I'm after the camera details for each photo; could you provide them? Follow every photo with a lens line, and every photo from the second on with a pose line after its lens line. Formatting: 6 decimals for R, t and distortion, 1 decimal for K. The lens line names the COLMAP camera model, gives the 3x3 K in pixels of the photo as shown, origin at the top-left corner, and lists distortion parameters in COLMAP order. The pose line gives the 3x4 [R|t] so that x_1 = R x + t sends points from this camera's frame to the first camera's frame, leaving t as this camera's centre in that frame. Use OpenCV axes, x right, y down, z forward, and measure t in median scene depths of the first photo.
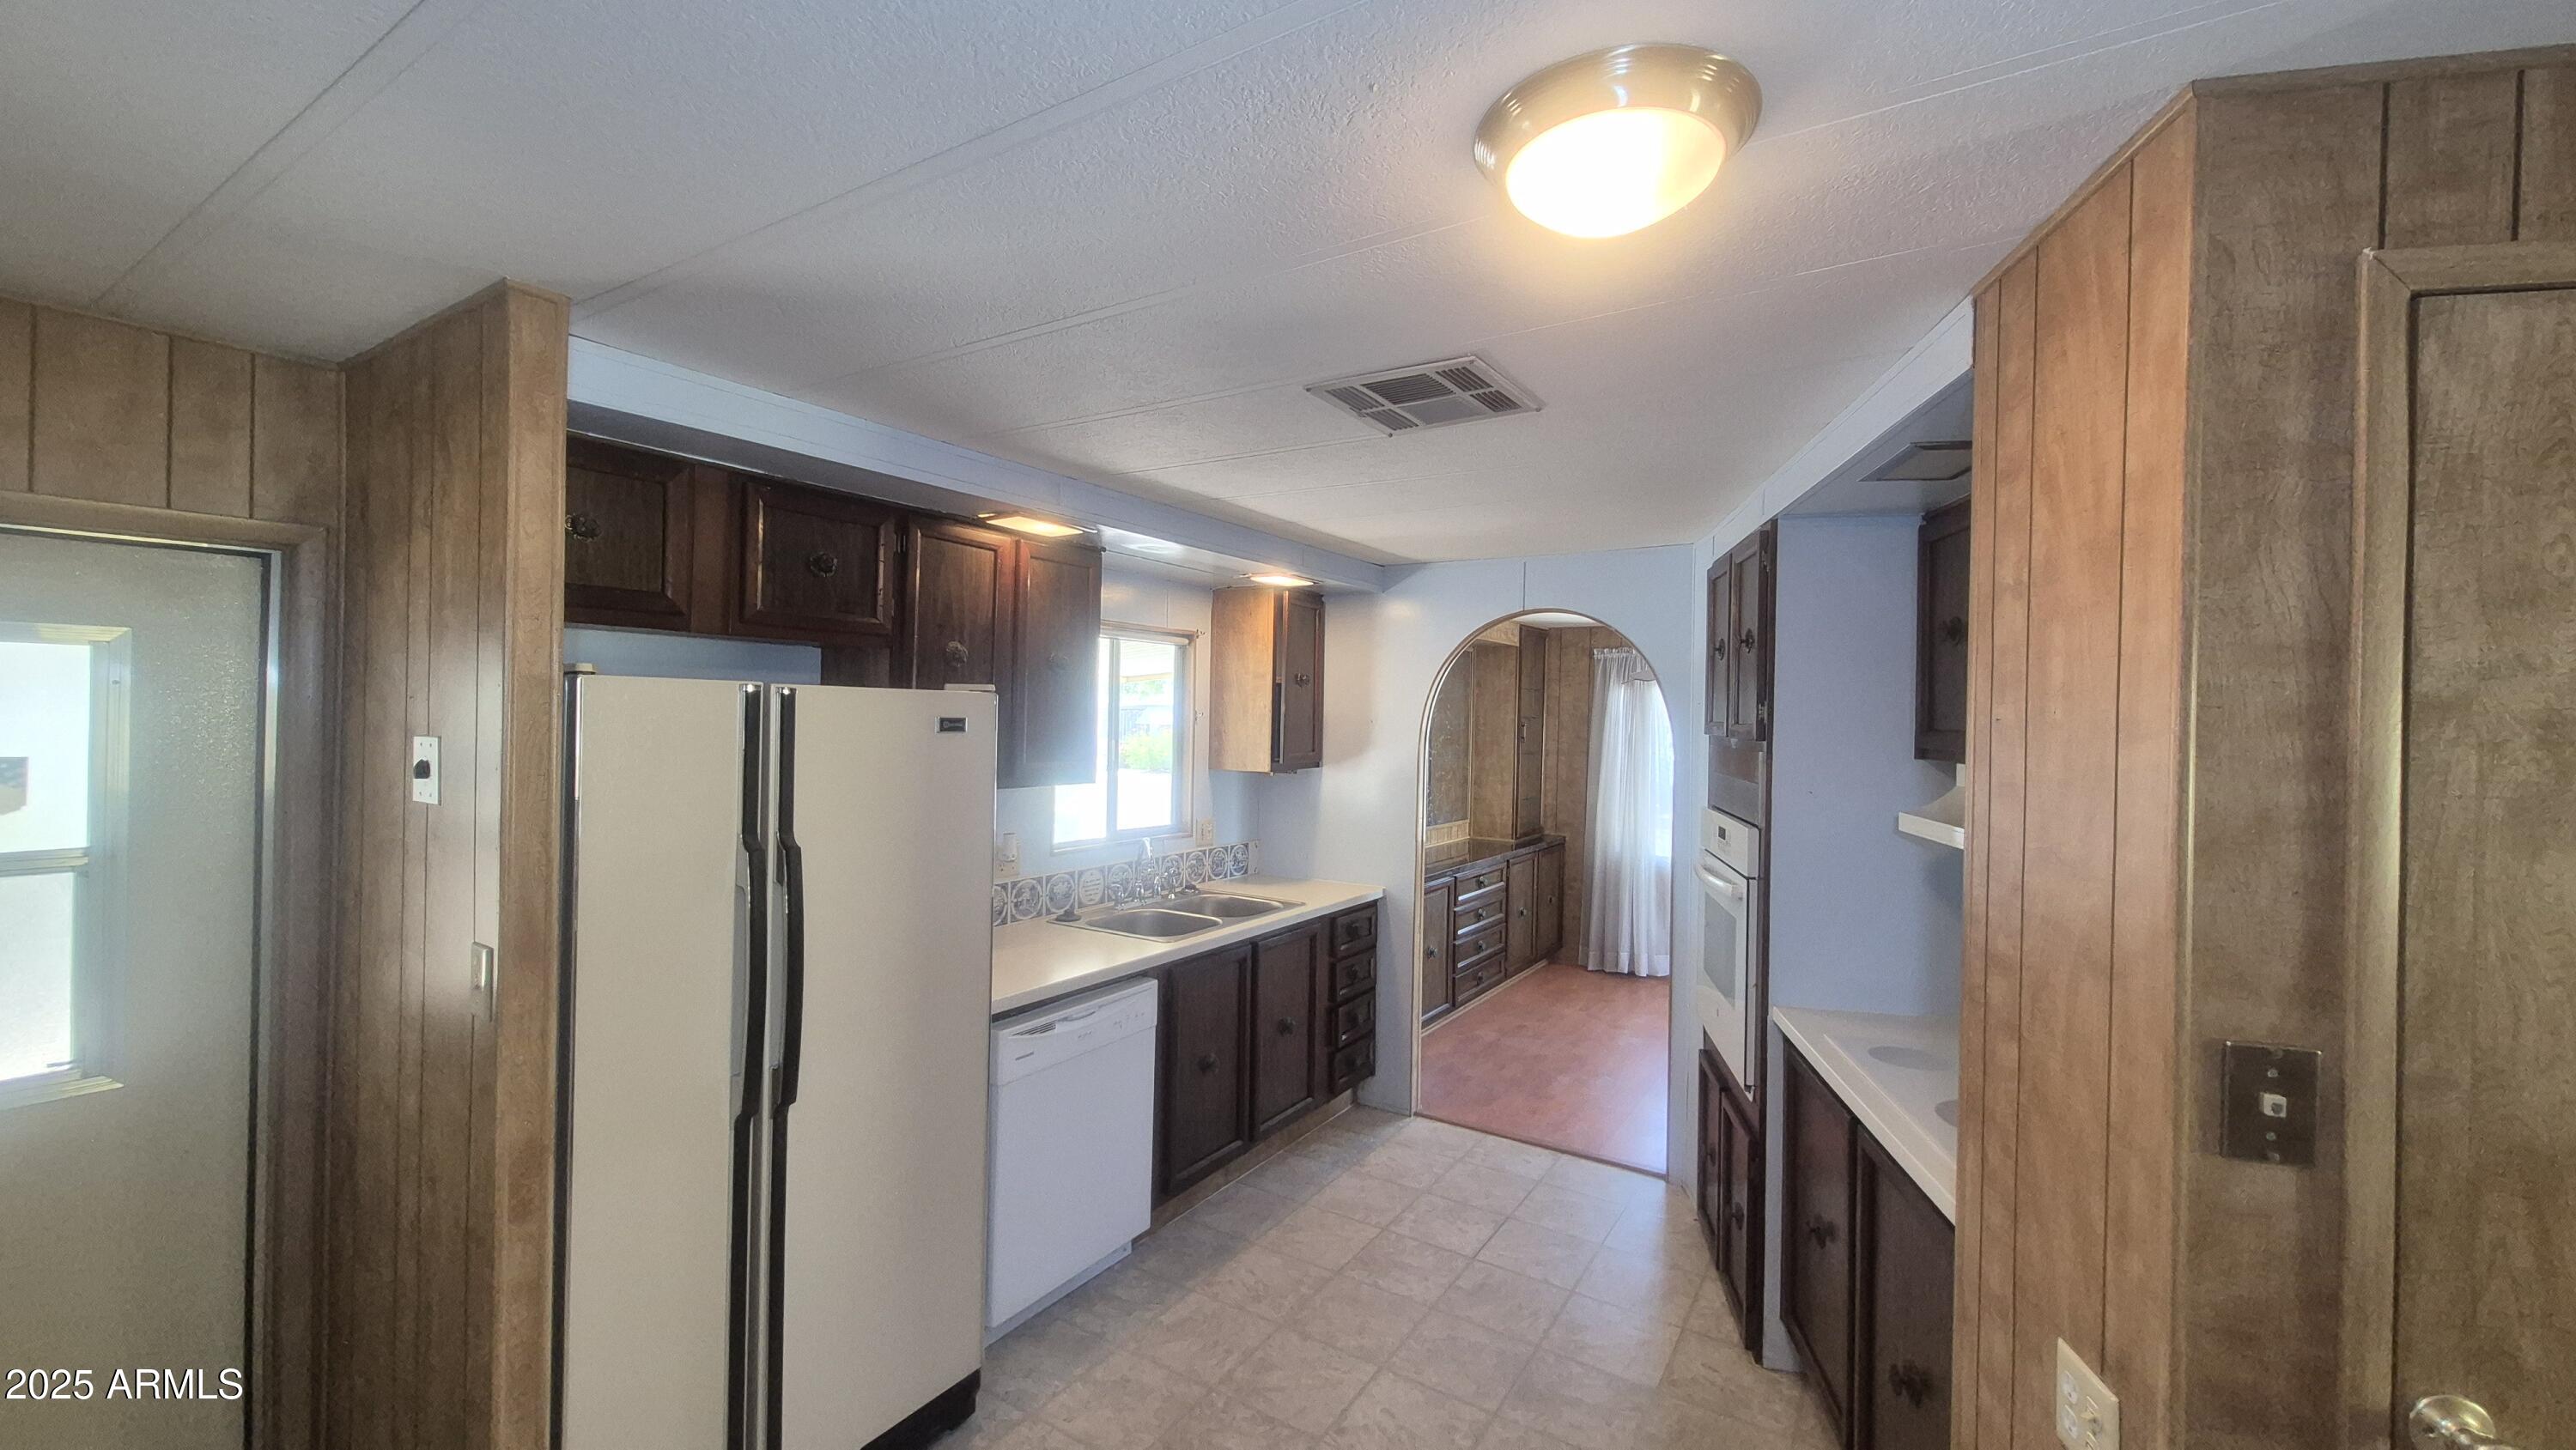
lens RADIAL K [[1026.9, 0, 1314.1], [0, 1026.9, 715.4], [0, 0, 1]] dist [0.000652, 0.000084]
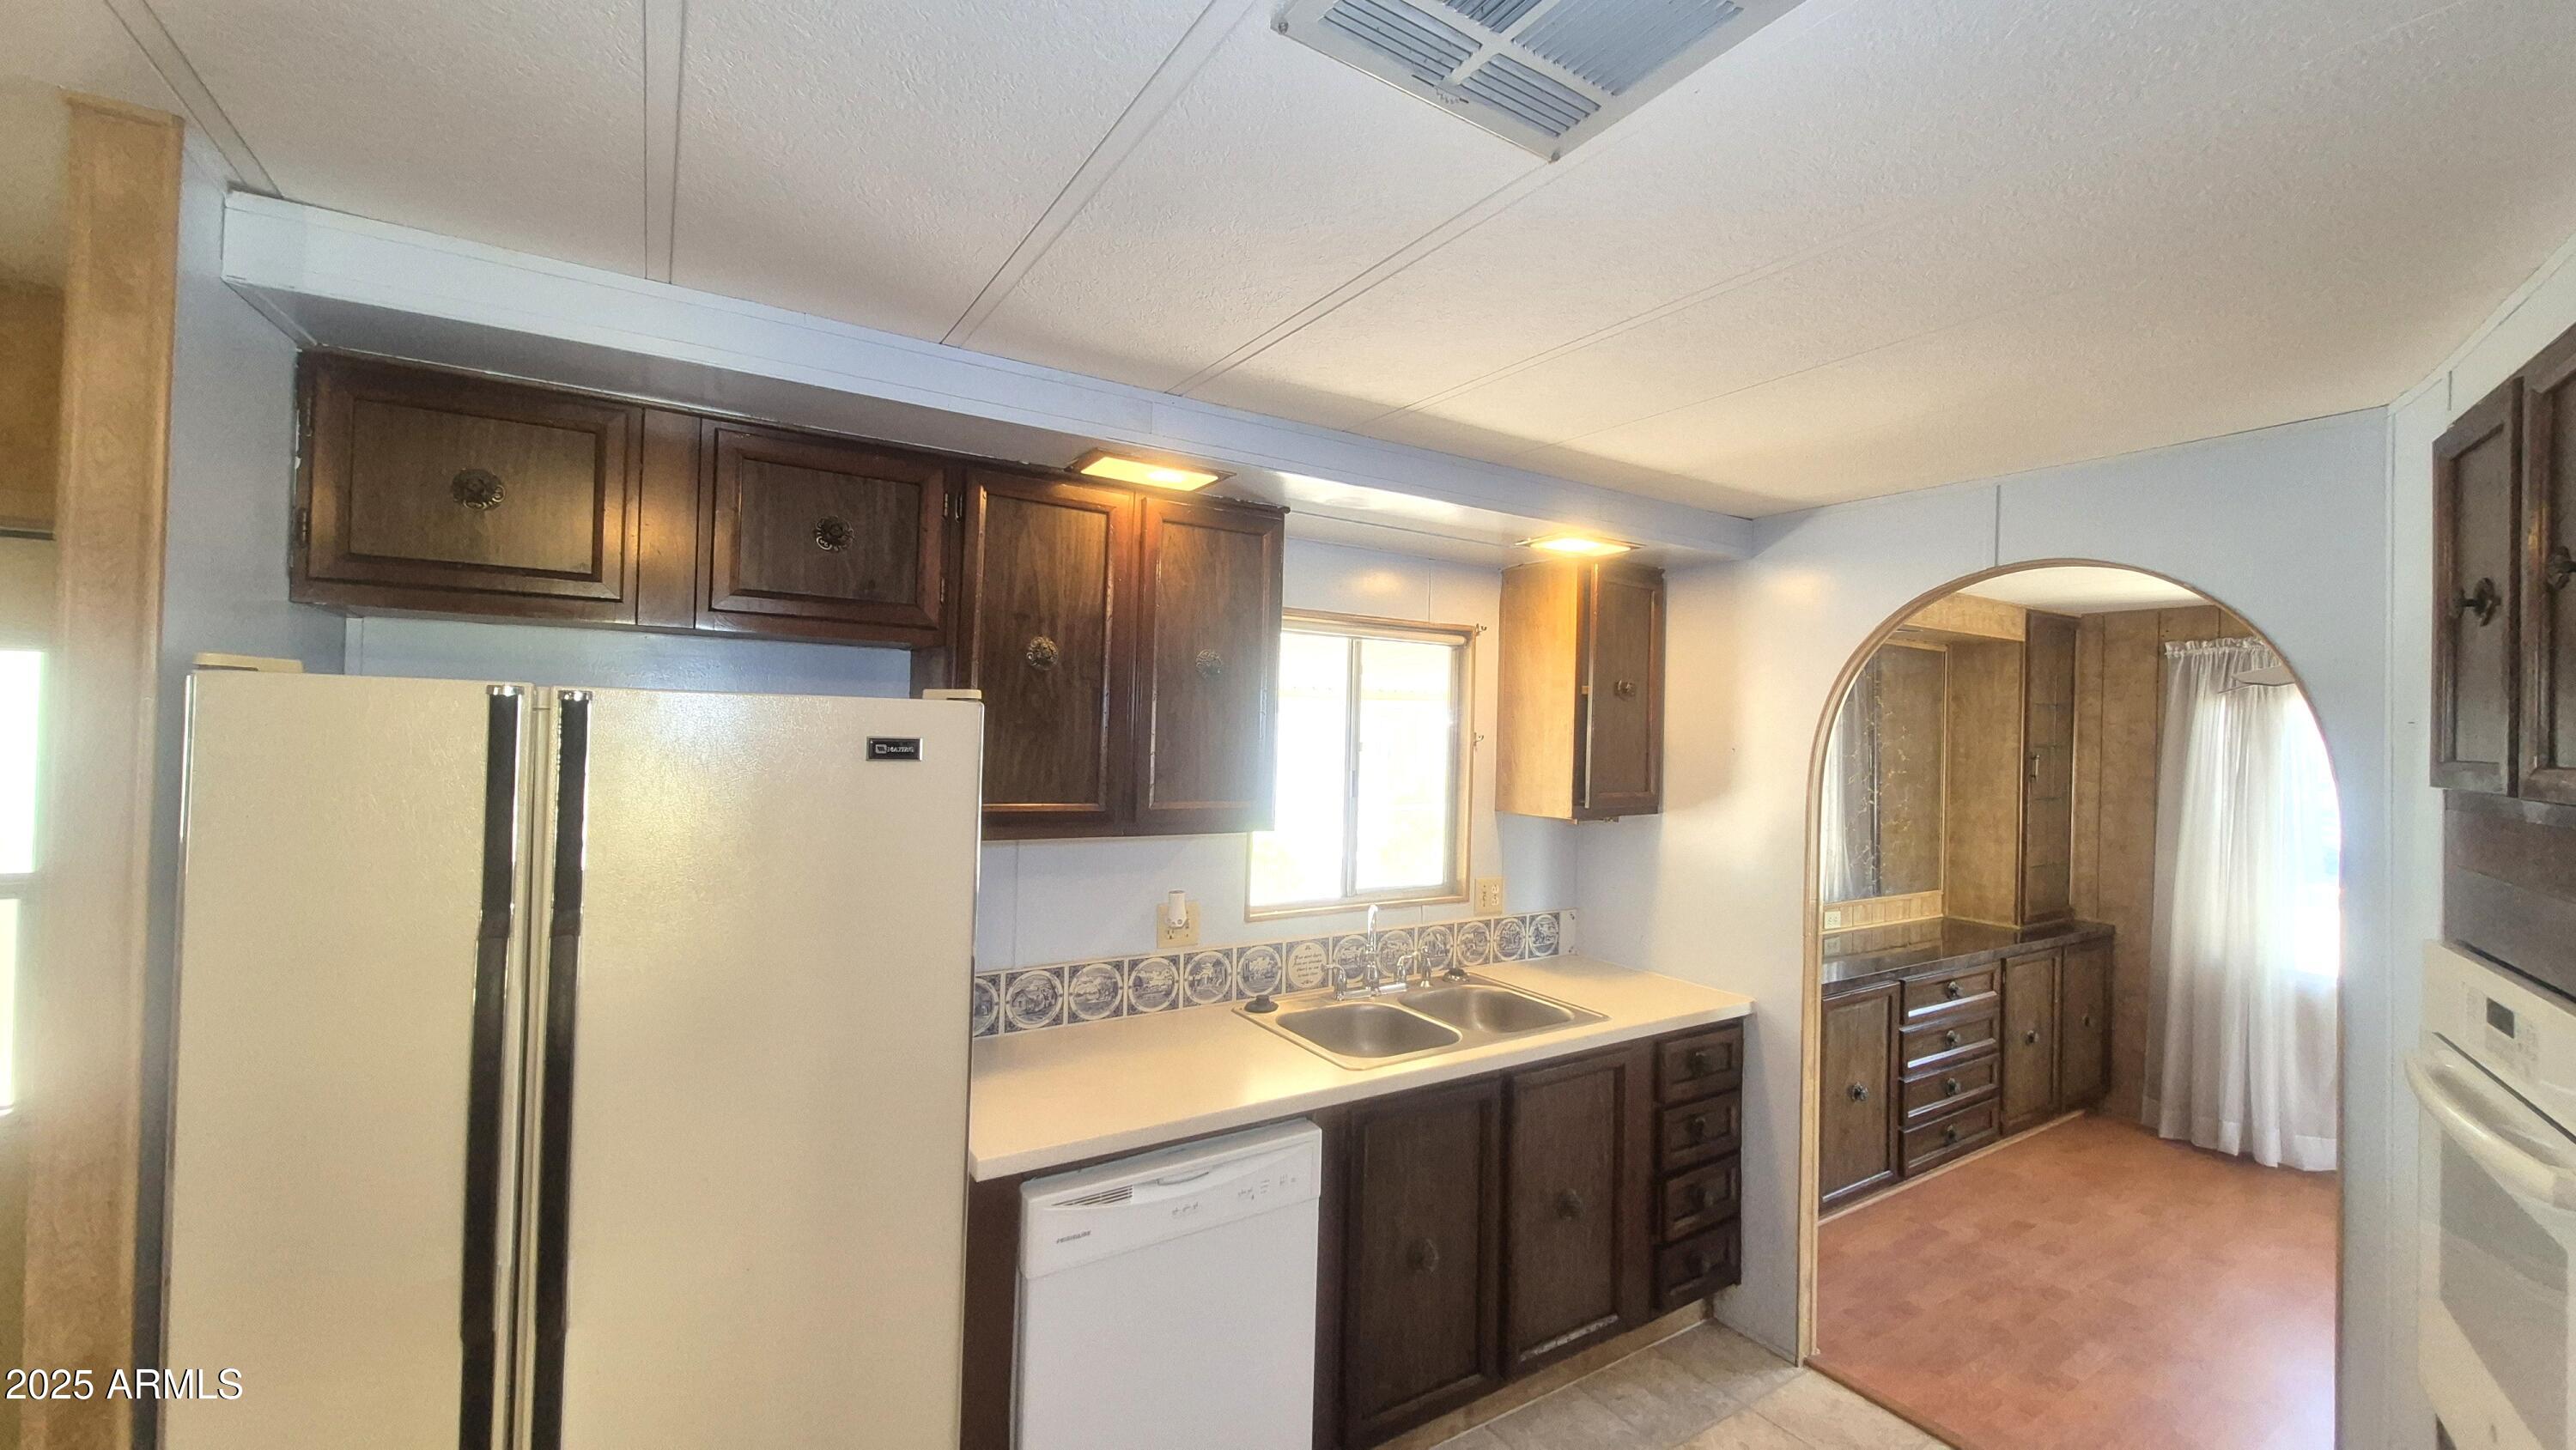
lens RADIAL K [[1029.8, 0, 1289.1], [0, 1029.8, 712.6], [0, 0, 1]] dist [0.000681, -0.000277]
pose [[0.900282, -0.003065, -0.435297, 0.100415], [-0.007805, 0.999701, -0.023182, -0.000650], [0.435238, 0.024268, 0.899988, 0.304082]]
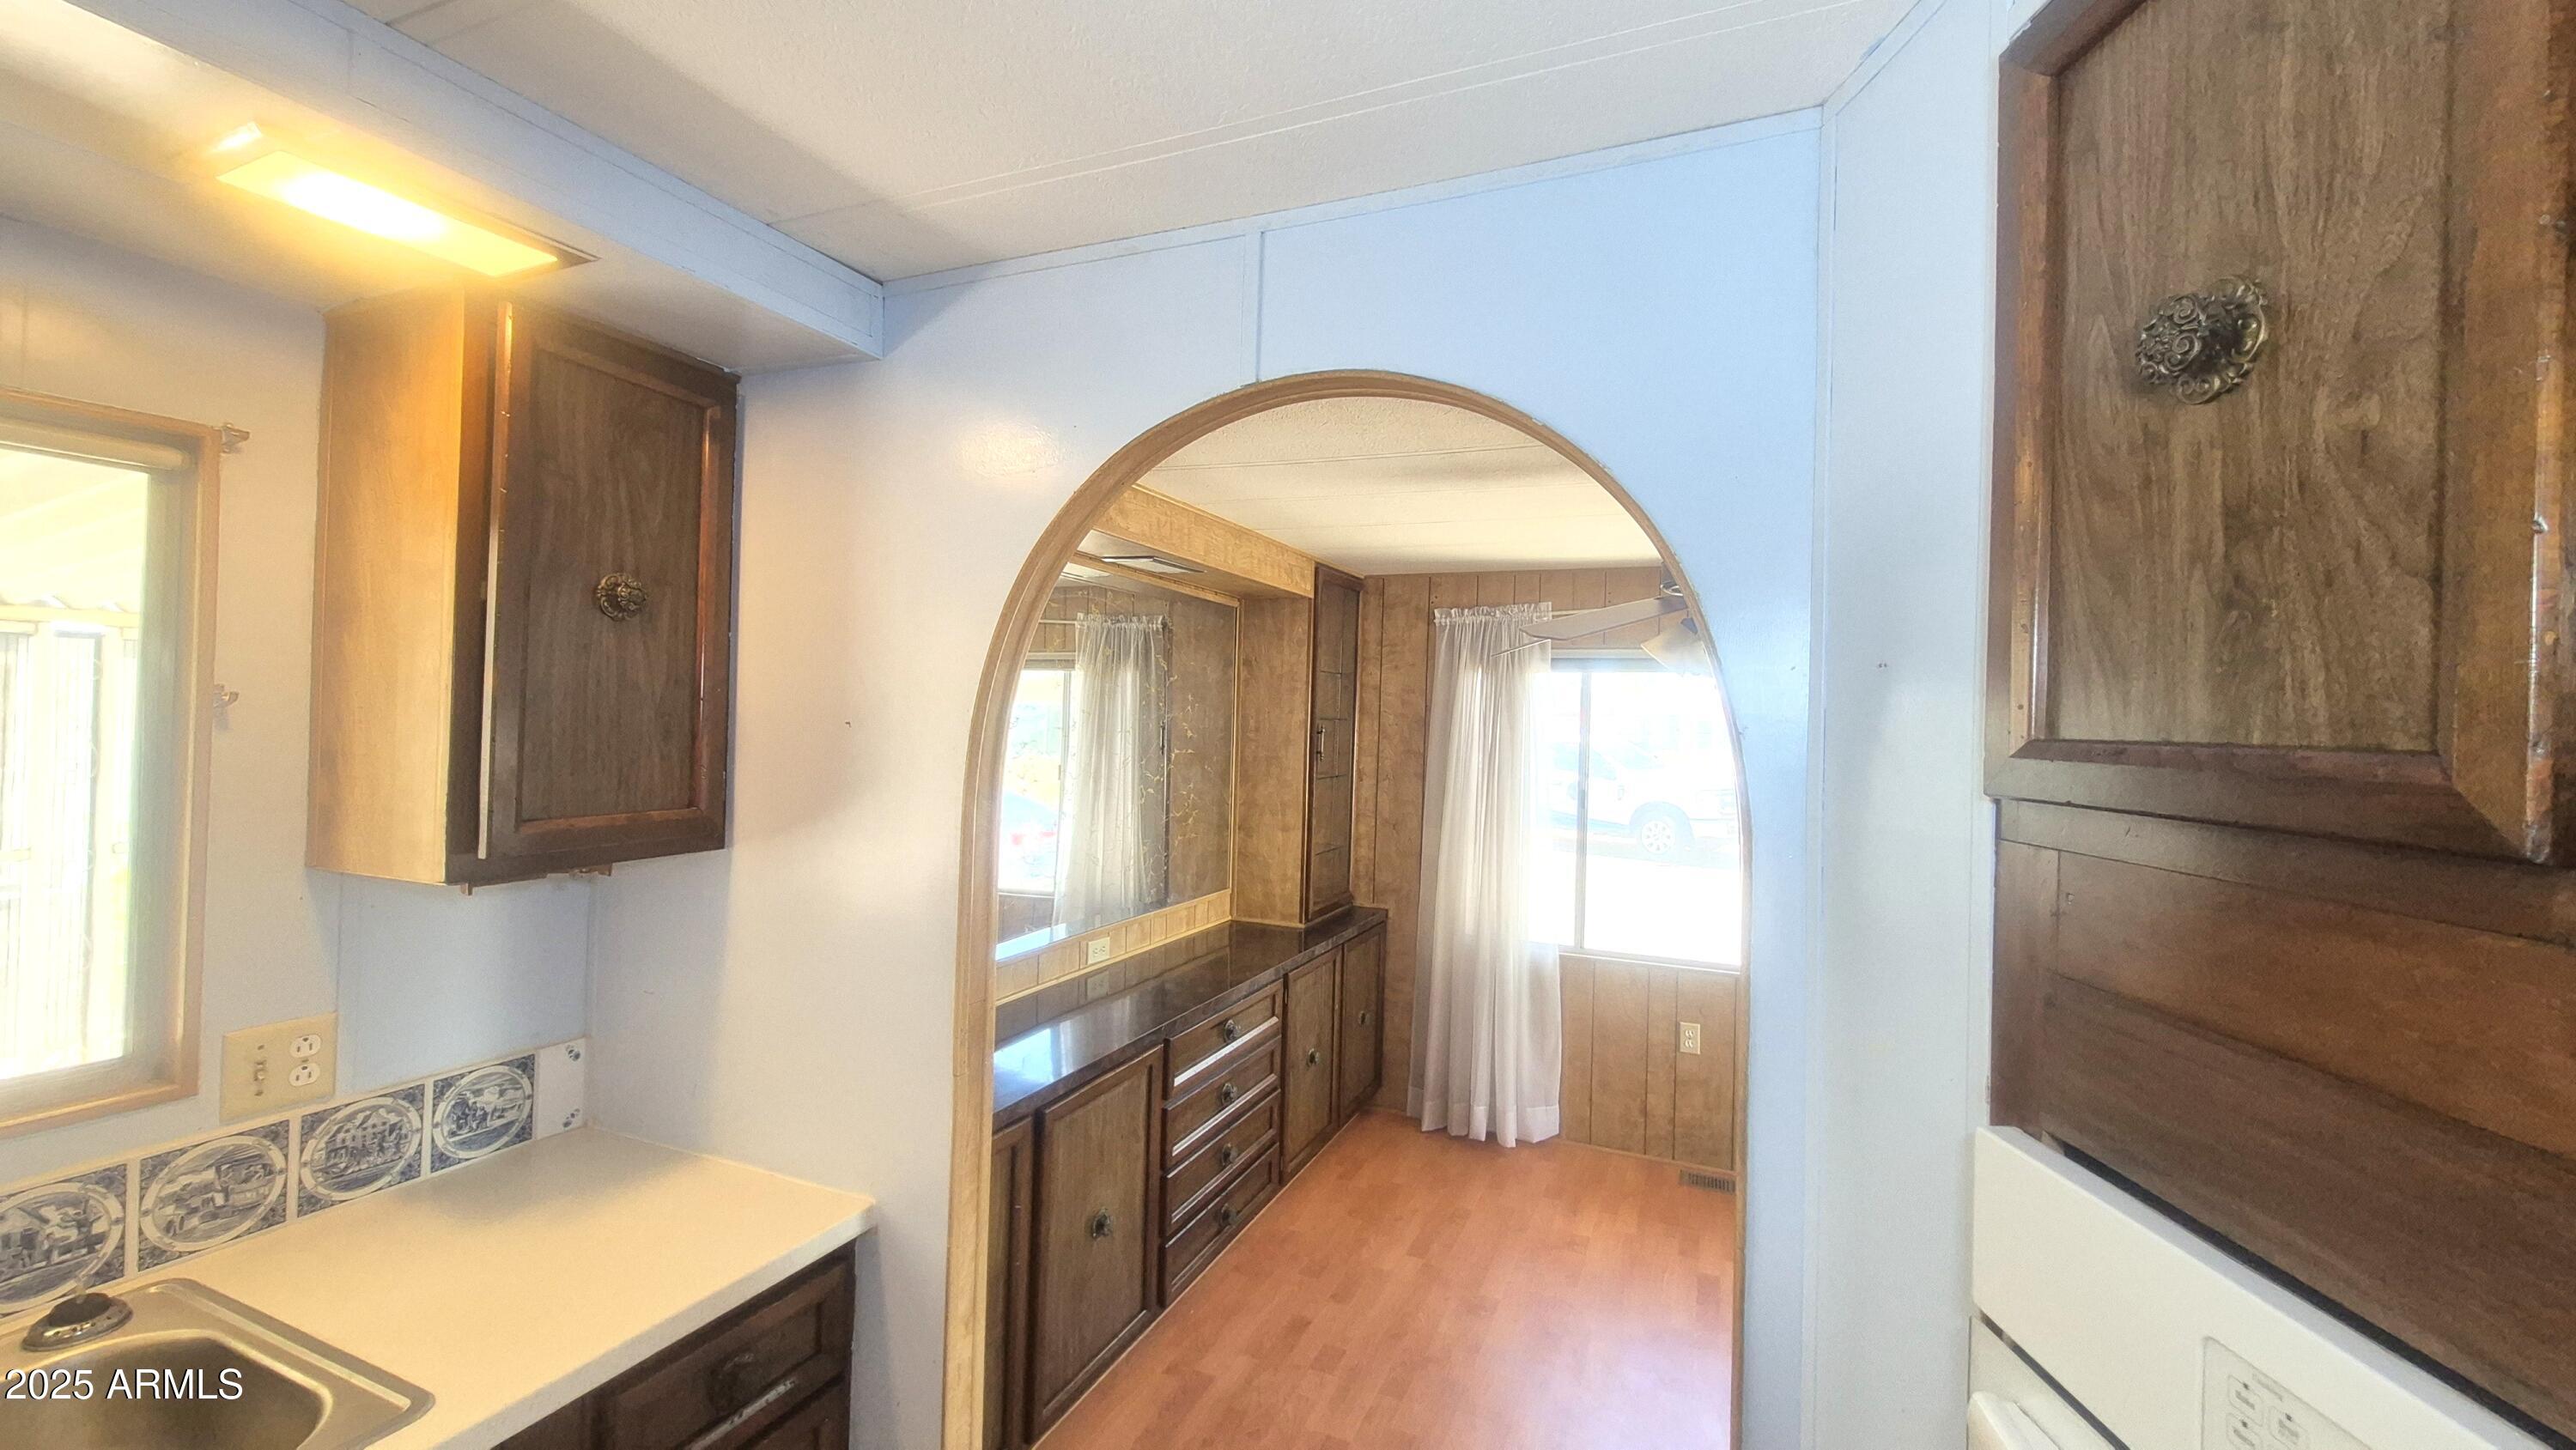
lens RADIAL K [[1026.9, 0, 1314.1], [0, 1026.9, 715.4], [0, 0, 1]] dist [0.000652, 0.000084]
pose [[0.986500, 0.007271, 0.163599, 0.180203], [-0.006972, 0.999973, -0.002403, 0.003005], [-0.163612, 0.001230, 0.986524, 0.723366]]
